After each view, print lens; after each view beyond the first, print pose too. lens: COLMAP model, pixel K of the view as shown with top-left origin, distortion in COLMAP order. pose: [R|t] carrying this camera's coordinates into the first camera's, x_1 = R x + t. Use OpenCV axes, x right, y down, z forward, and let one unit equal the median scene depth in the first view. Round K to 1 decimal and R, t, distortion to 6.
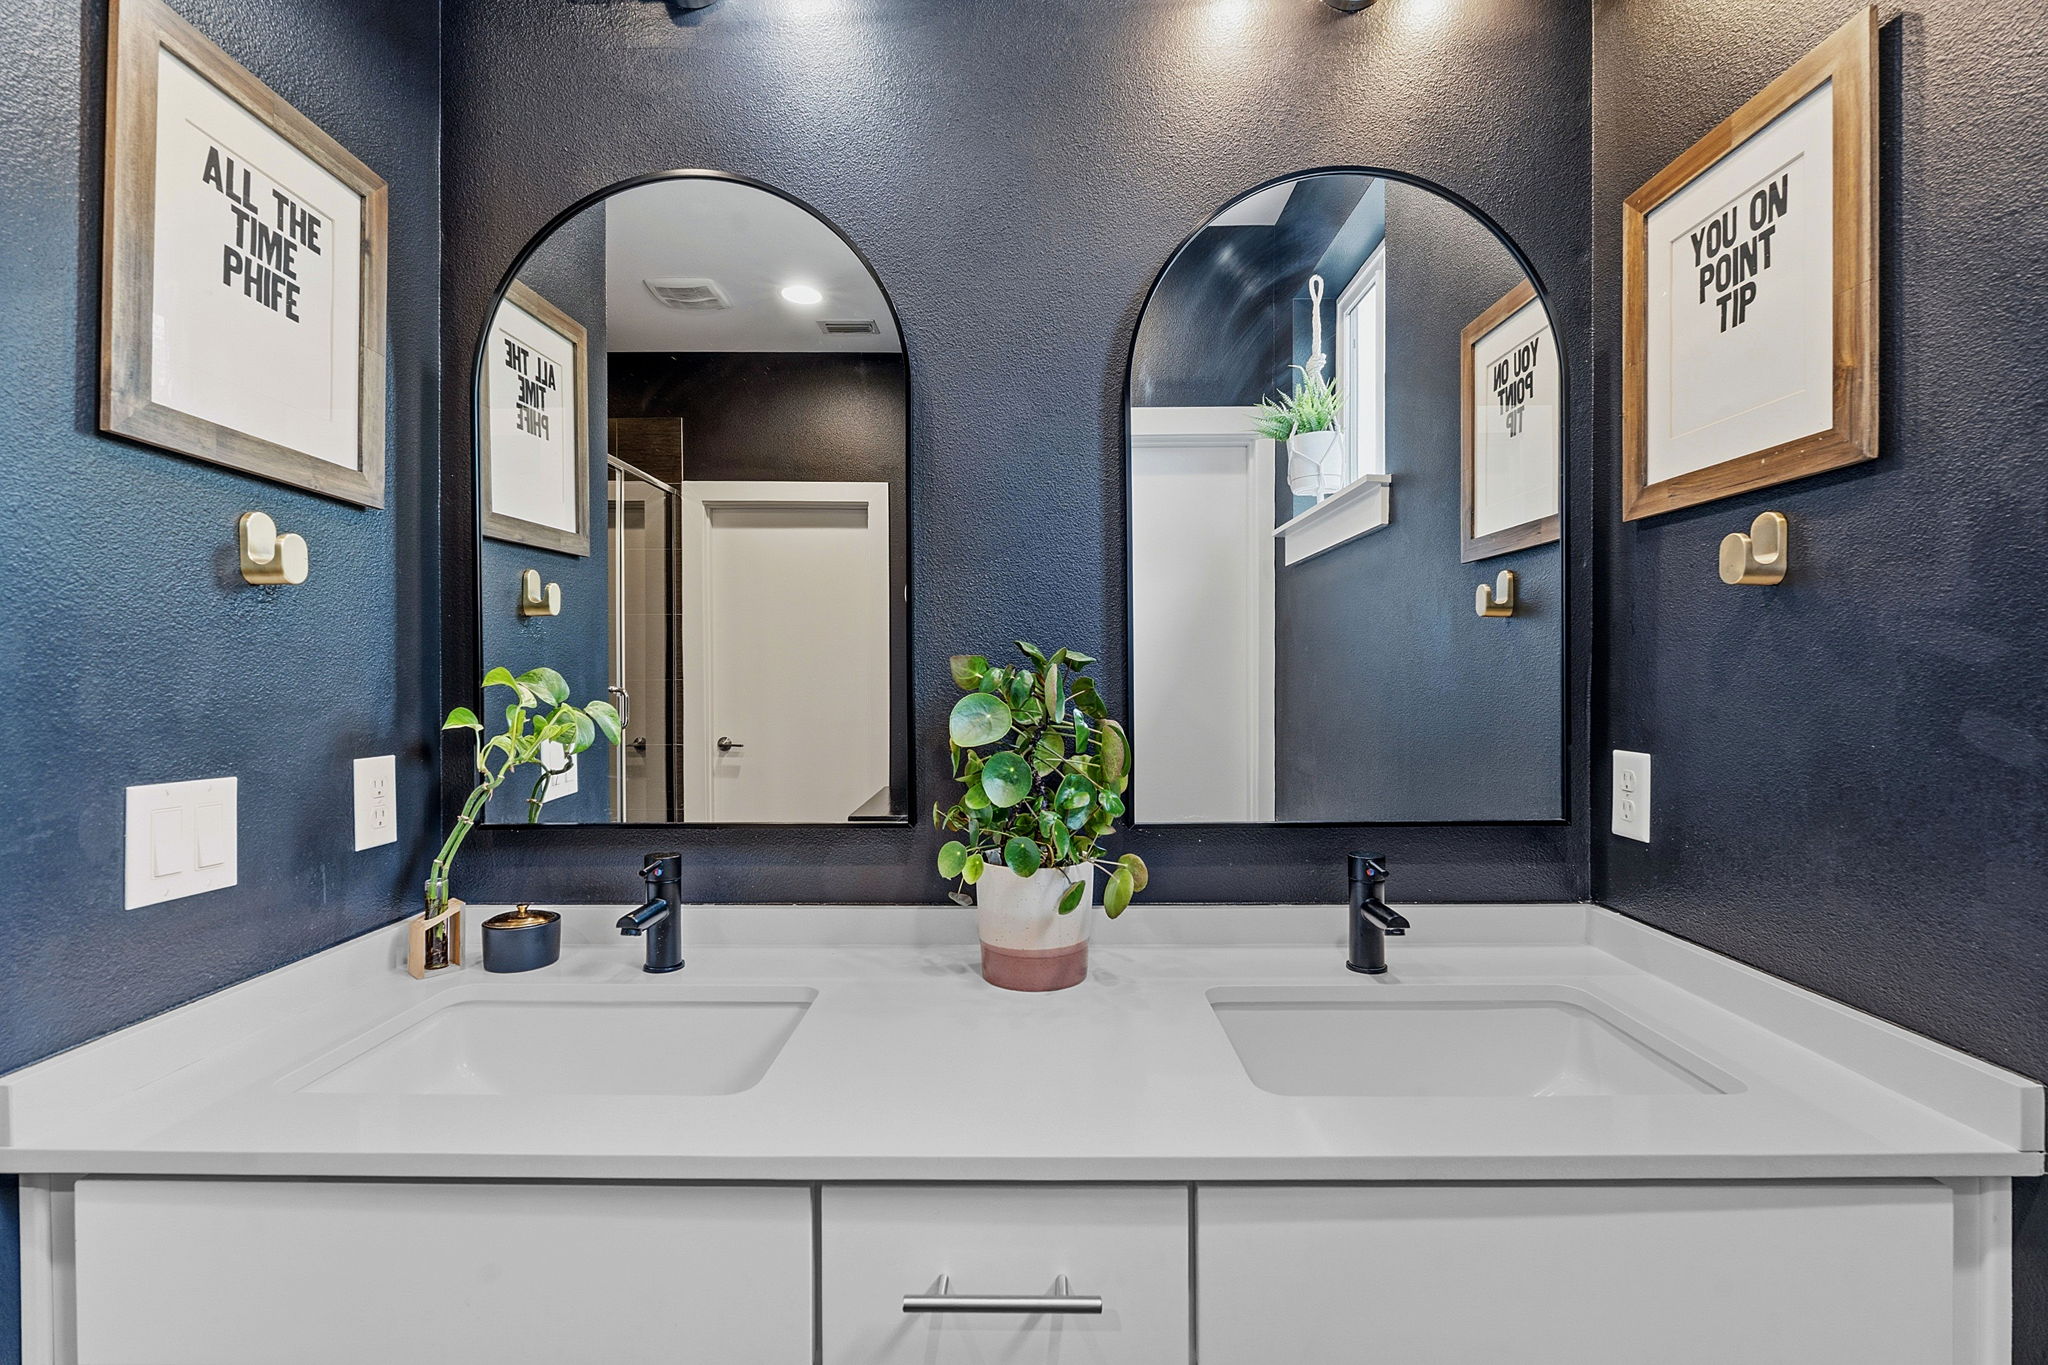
lens RADIAL K [[889.9, 0, 1028.3], [0, 889.9, 679.6], [0, 0, 1]] dist [-0.003825, -0.000689]
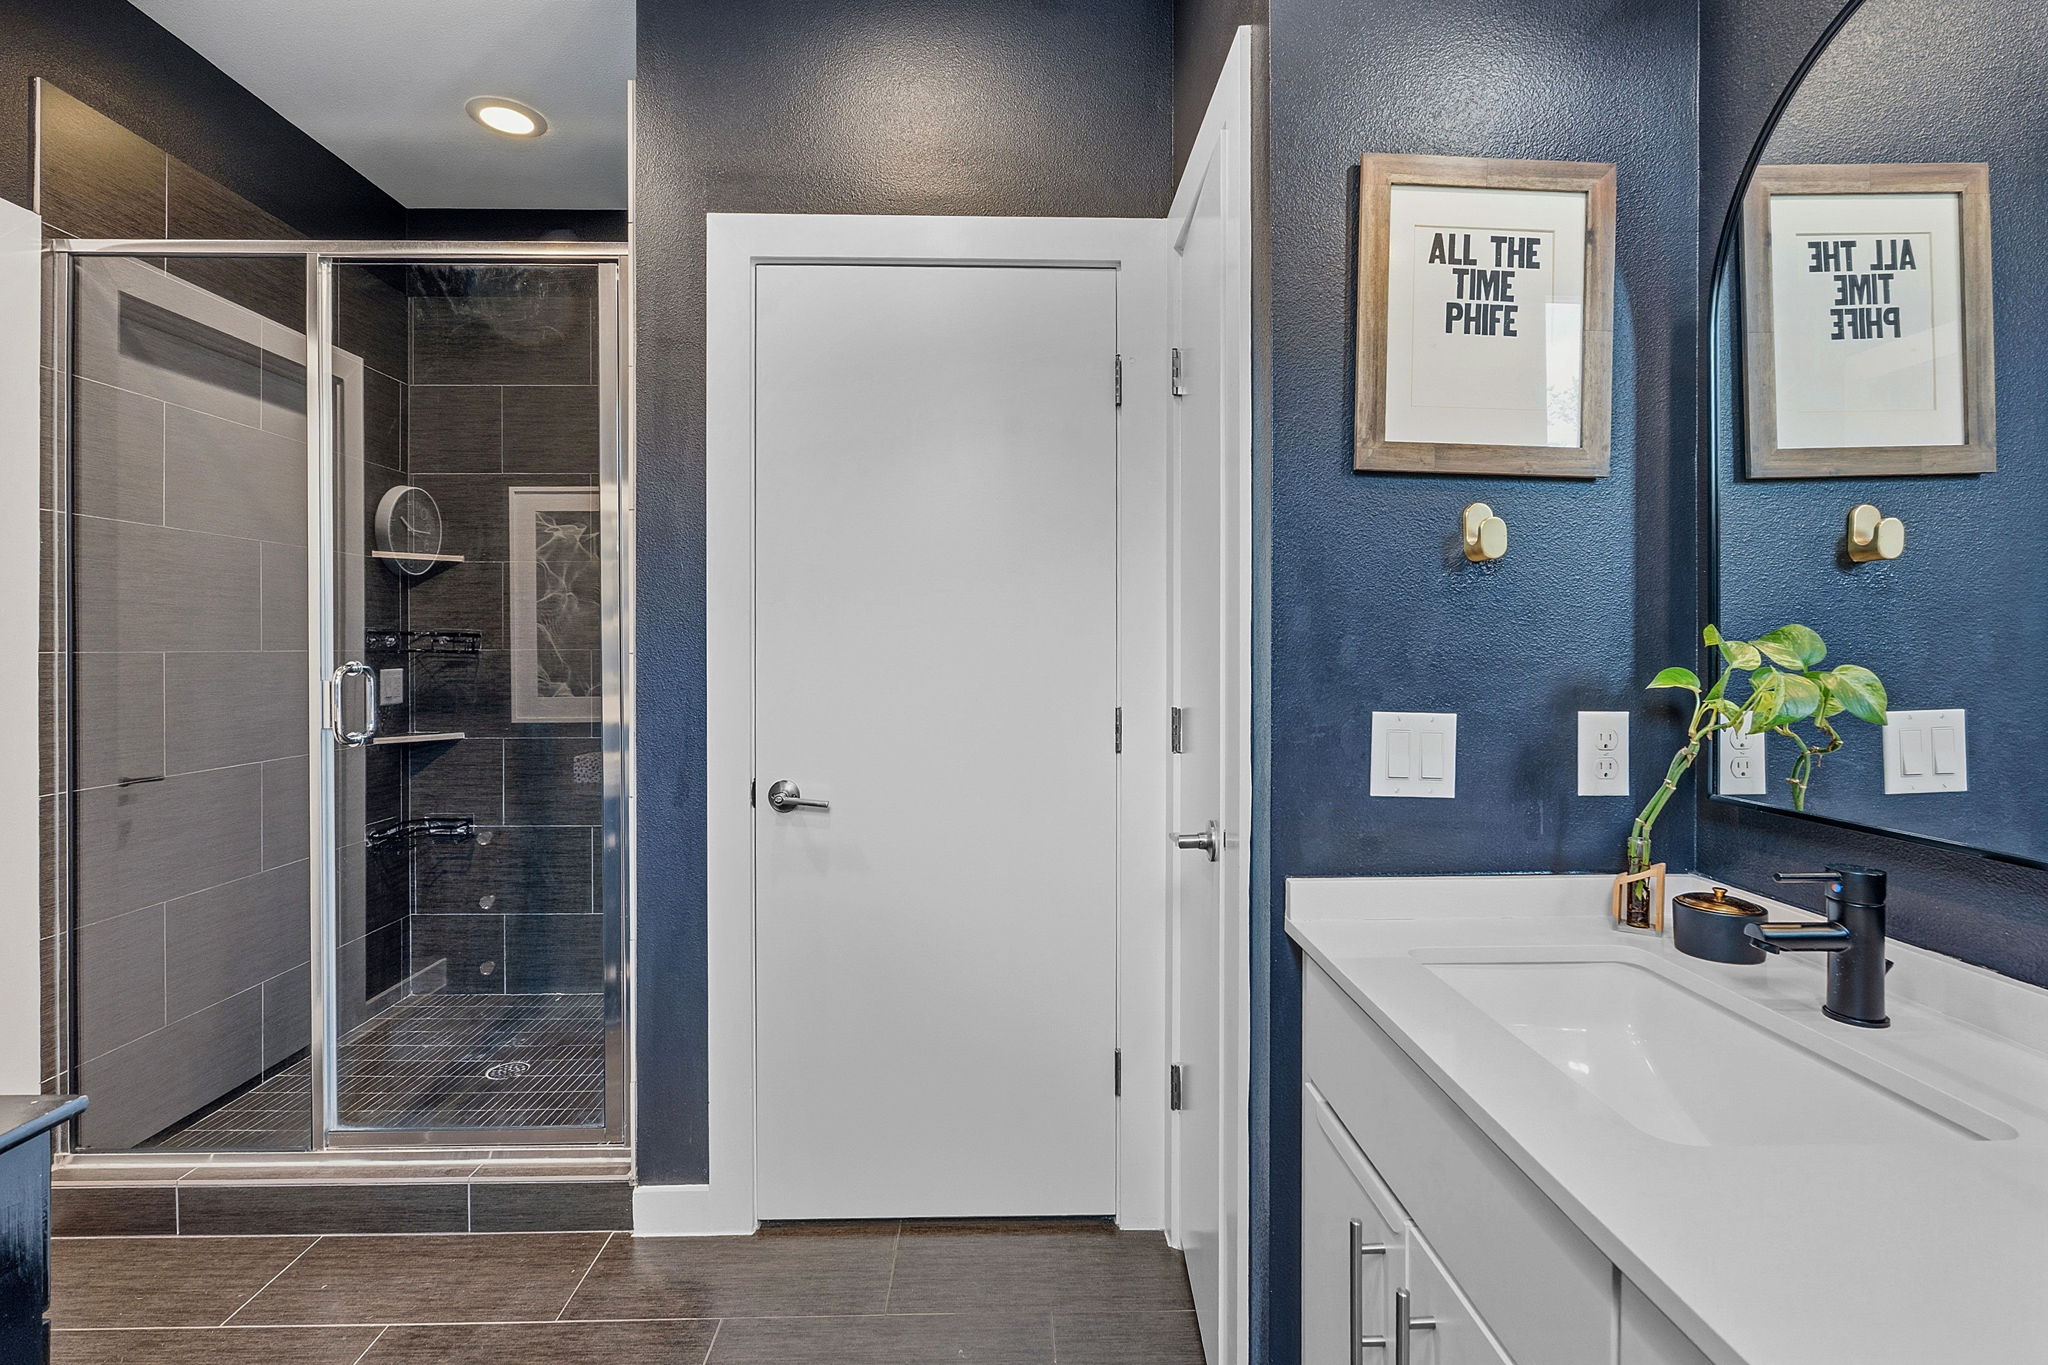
lens RADIAL K [[908.9, 0, 1082.3], [0, 908.9, 674.3], [0, 0, 1]] dist [-0.009154, 0.000167]
pose [[0.026825, 0.000049, -0.999640, 0.338433], [-0.003881, 0.999992, -0.000055, 0.046080], [0.999633, 0.003881, 0.026825, 0.361867]]
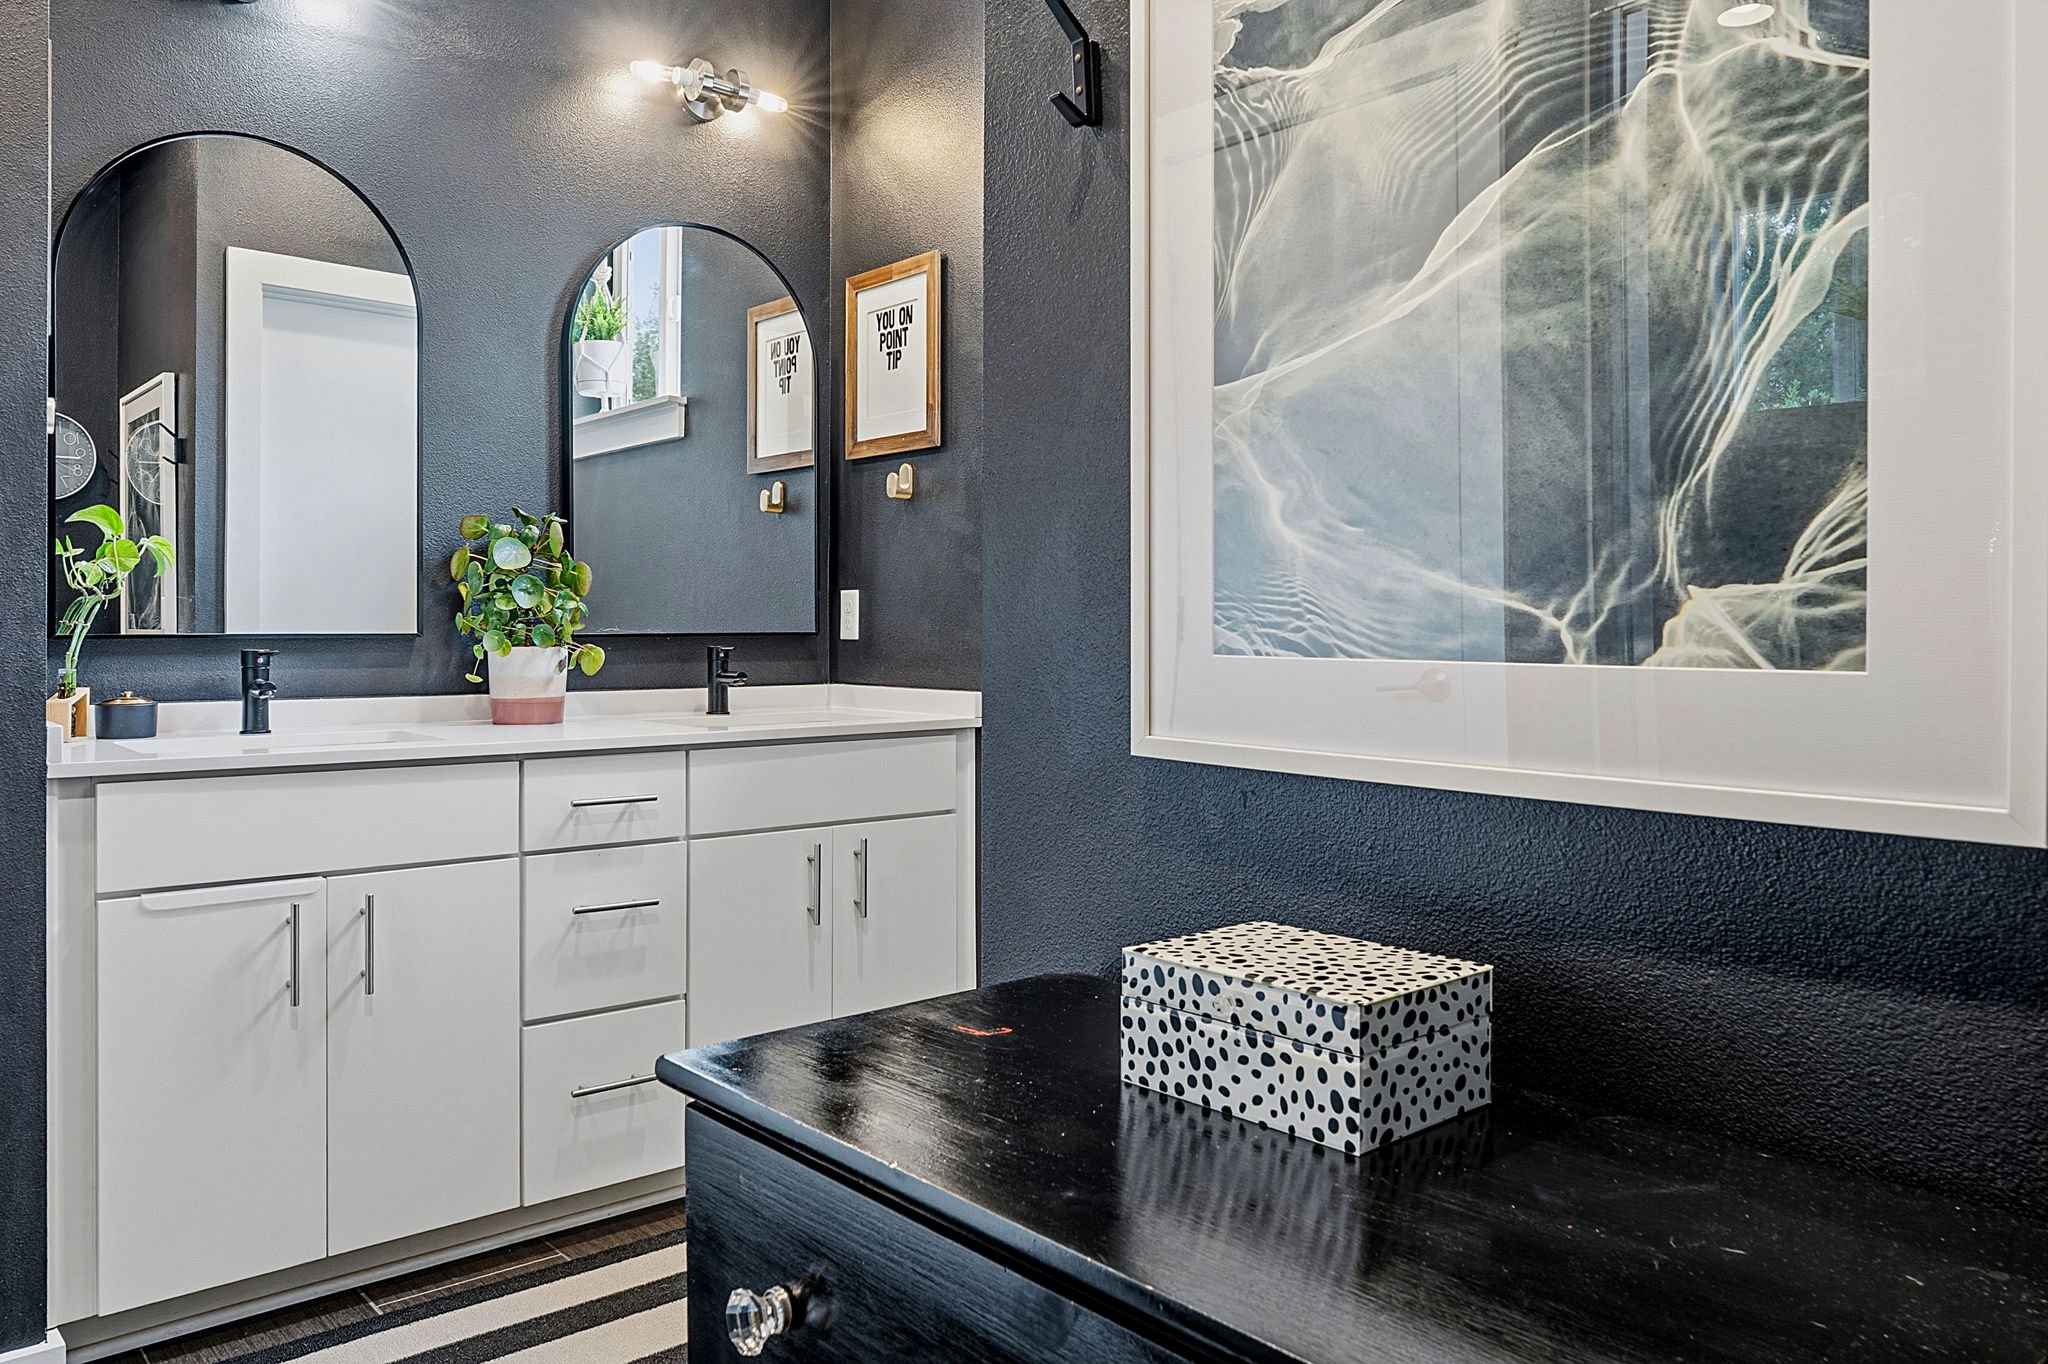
lens RADIAL K [[1465.8, 0, 1034.0], [0, 1465.8, 631.4], [0, 0, 1]] dist [-0.009264, 0.000514]
pose [[0.747273, 0.000791, 0.664517, -1.046289], [0.001592, 0.999994, -0.002981, 0.183885], [-0.664516, 0.003285, 0.747267, -1.511294]]
